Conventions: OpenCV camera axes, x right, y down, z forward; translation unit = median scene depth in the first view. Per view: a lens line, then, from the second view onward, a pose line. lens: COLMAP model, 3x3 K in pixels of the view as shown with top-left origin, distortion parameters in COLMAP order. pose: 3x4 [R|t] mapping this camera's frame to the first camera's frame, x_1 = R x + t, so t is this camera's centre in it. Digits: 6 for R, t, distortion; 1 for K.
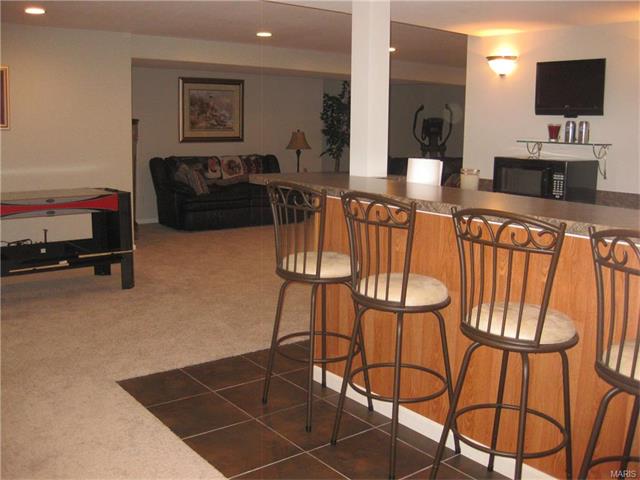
lens RADIAL K [[645.7, 0, 320.0], [0, 645.7, 240.0], [0, 0, 1]] dist [-0.181591, 0.115697]
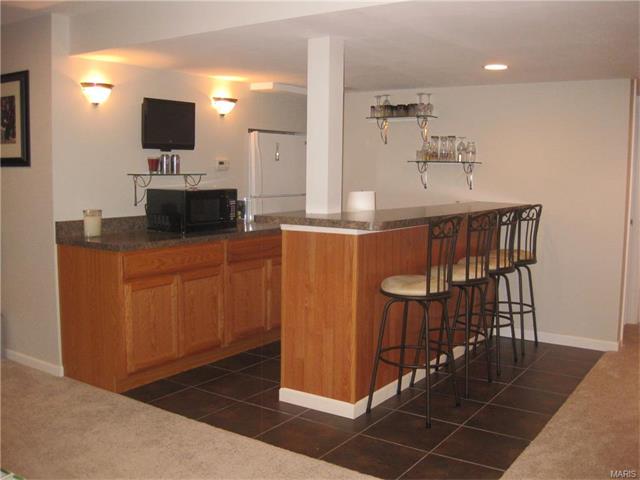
lens RADIAL K [[645.7, 0, 320.0], [0, 645.7, 240.0], [0, 0, 1]] dist [-0.181591, 0.115697]
pose [[-0.293973, -0.125989, 0.947474, -0.768110], [0.146066, 0.973710, 0.174798, -0.200472], [-0.944587, 0.189779, -0.267842, 1.075508]]
